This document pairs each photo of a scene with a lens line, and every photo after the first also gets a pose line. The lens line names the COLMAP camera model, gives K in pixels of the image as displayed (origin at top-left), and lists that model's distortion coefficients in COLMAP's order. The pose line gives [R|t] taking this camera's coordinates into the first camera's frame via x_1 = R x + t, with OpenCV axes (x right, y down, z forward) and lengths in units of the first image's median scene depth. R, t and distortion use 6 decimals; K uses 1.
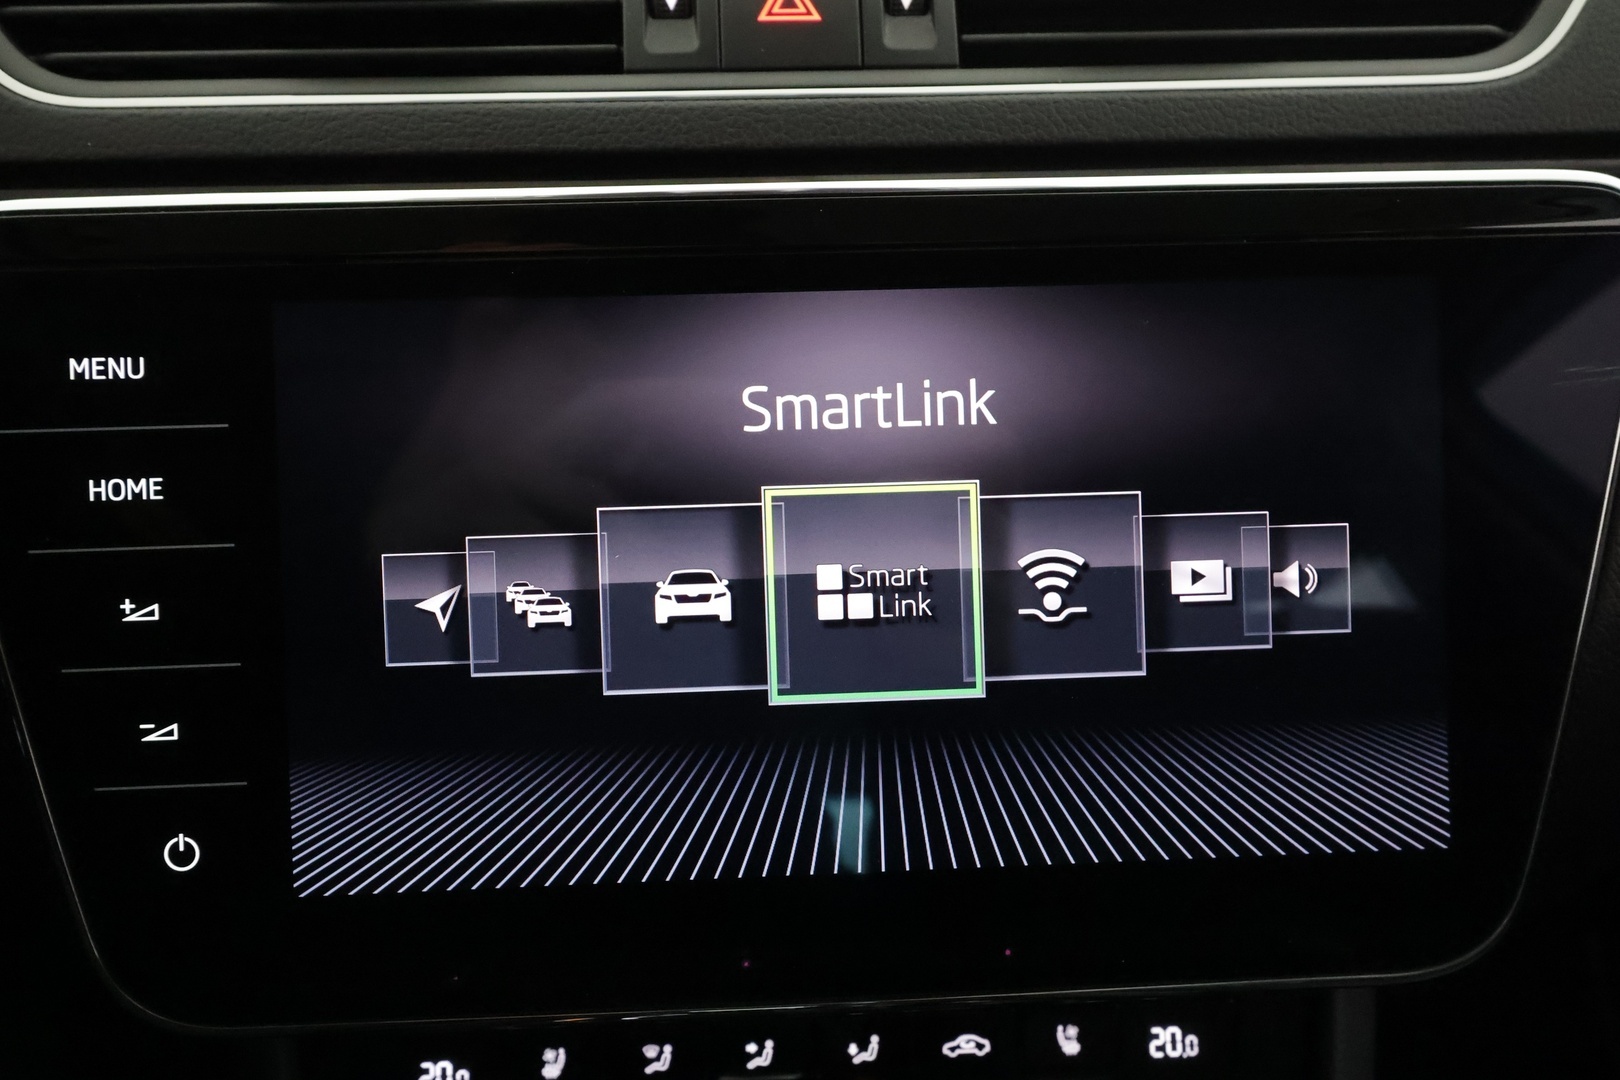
lens RADIAL K [[1276.1, 0, 813.1], [0, 1276.1, 571.1], [0, 0, 1]] dist [-0.002649, 0.006252]
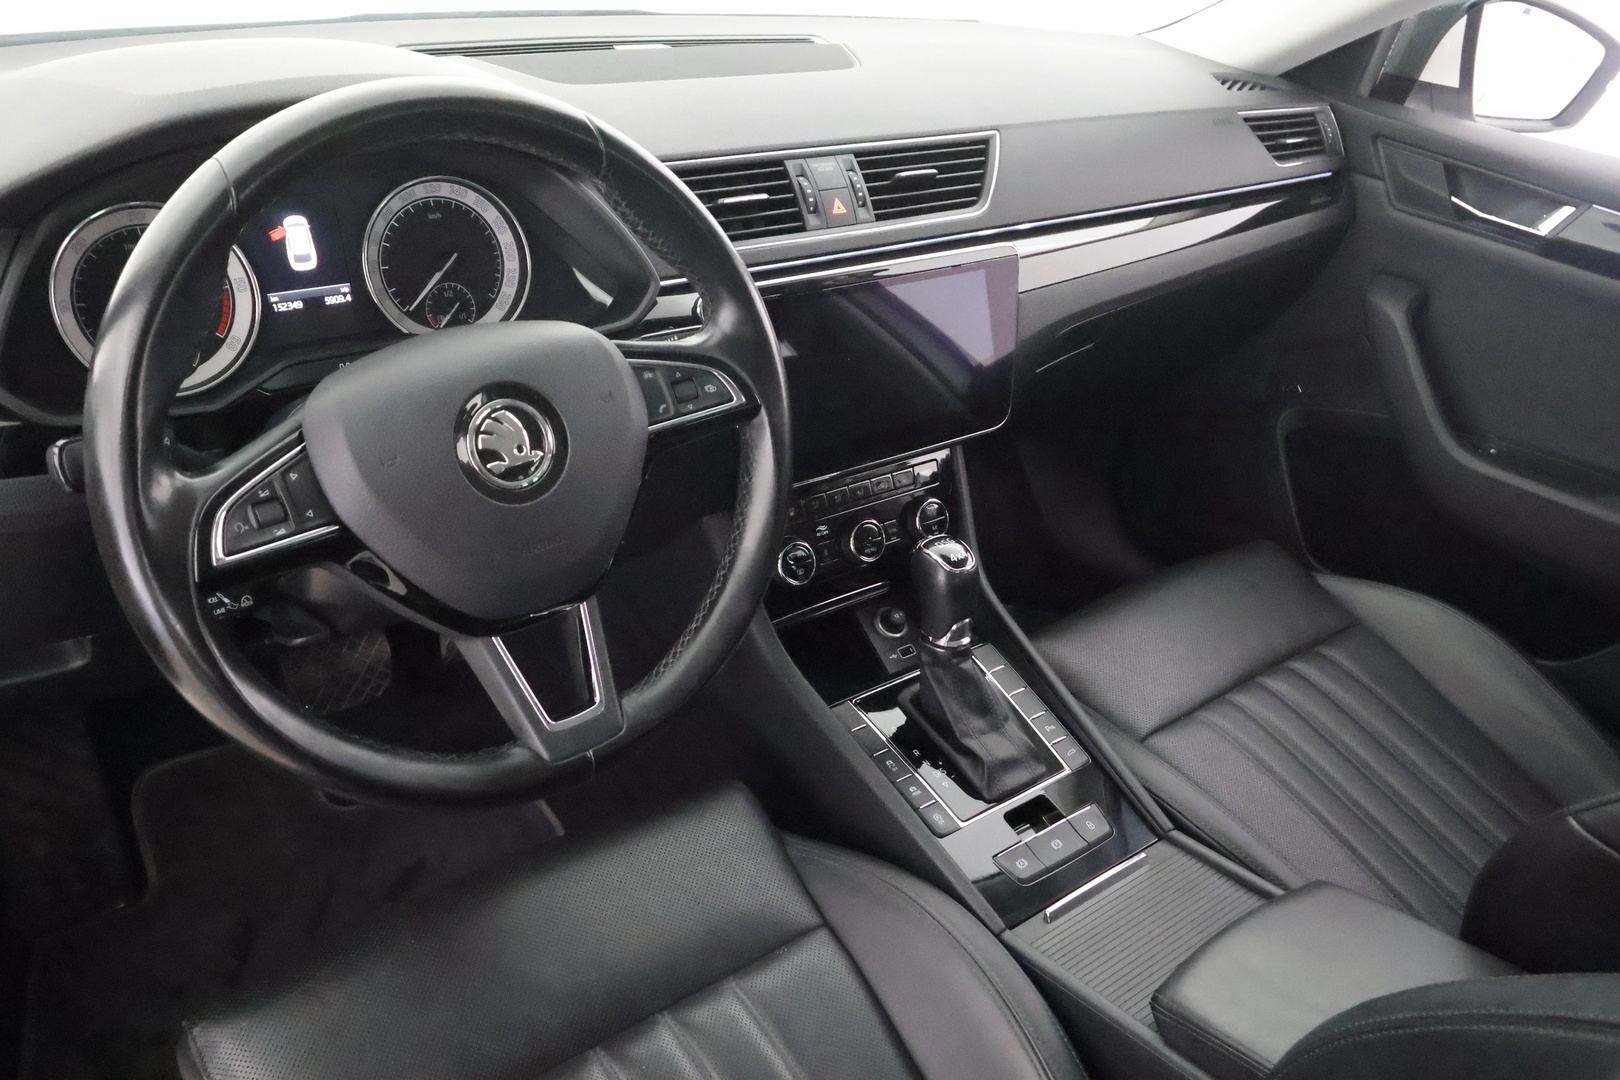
lens RADIAL K [[1276.1, 0, 821.9], [0, 1276.1, 559.3], [0, 0, 1]] dist [-0.002649, 0.006252]
pose [[0.809720, -0.218551, 0.544600, -2.357561], [0.124149, 0.970852, 0.205022, -0.217200], [-0.573533, -0.098399, 0.813251, -2.158003]]
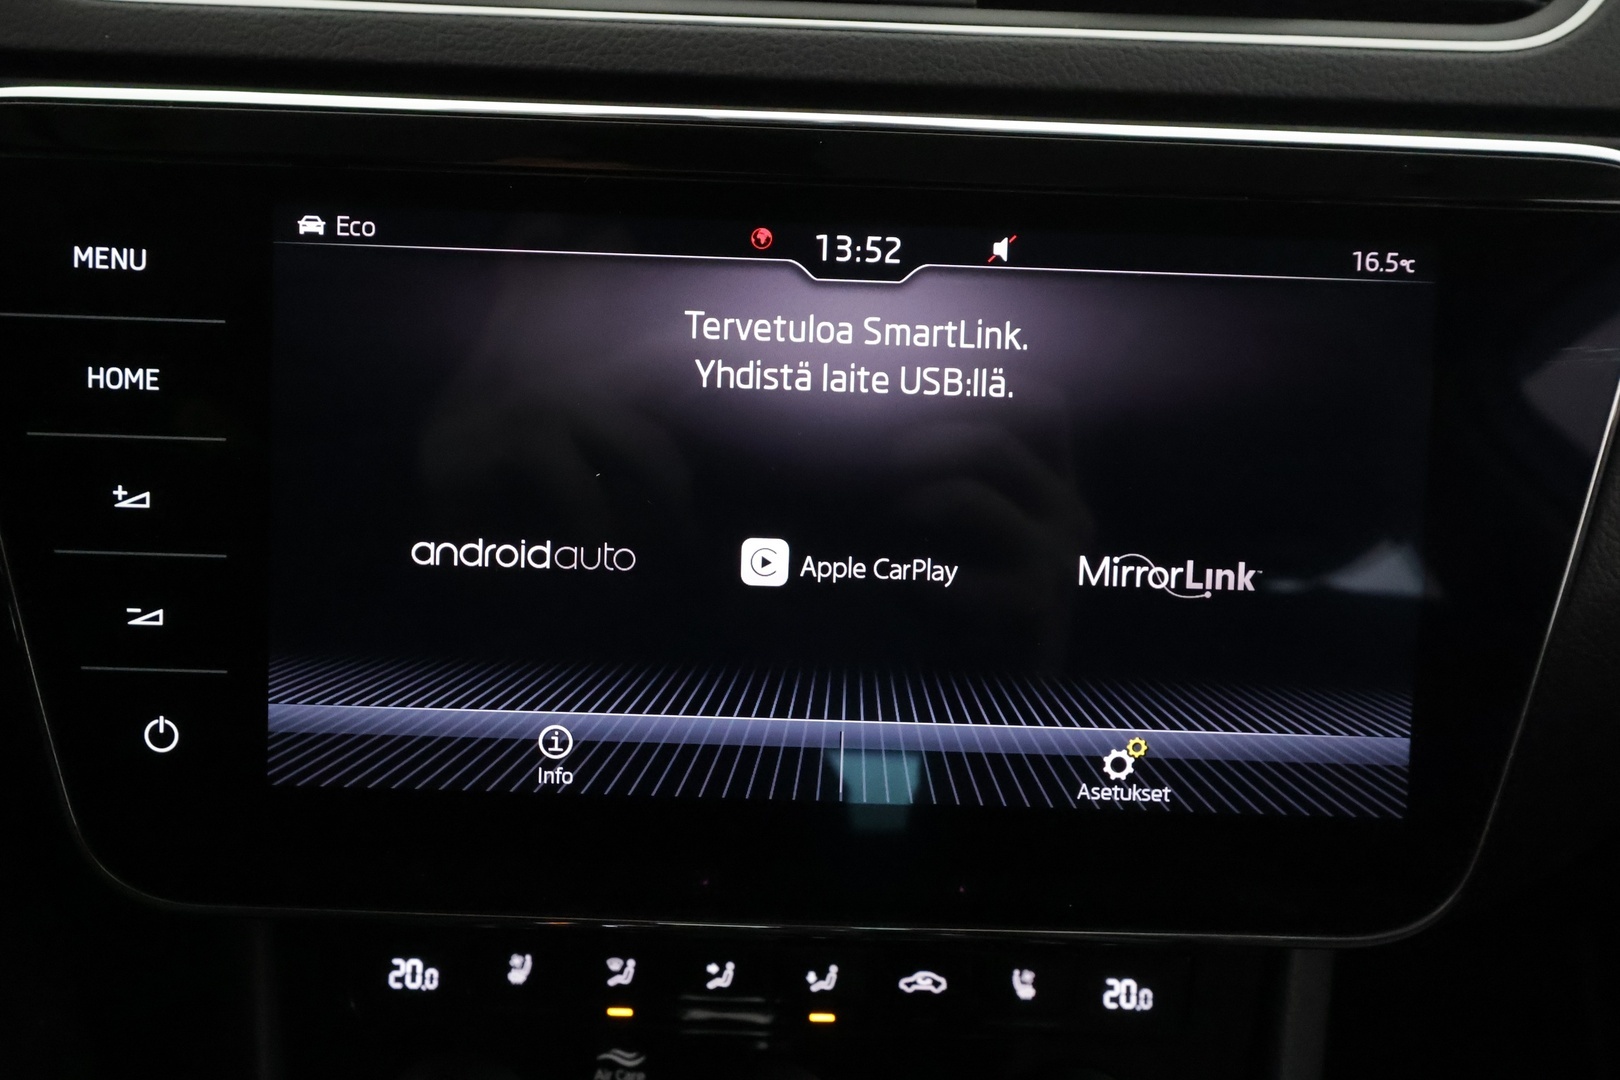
lens RADIAL K [[1276.1, 0, 813.9], [0, 1276.1, 571.8], [0, 0, 1]] dist [-0.002649, 0.006252]
pose [[0.997429, 0.066422, -0.026908, 0.045204], [-0.065360, 0.997115, 0.038592, 0.013049], [0.029394, -0.036734, 0.998893, -0.010425]]
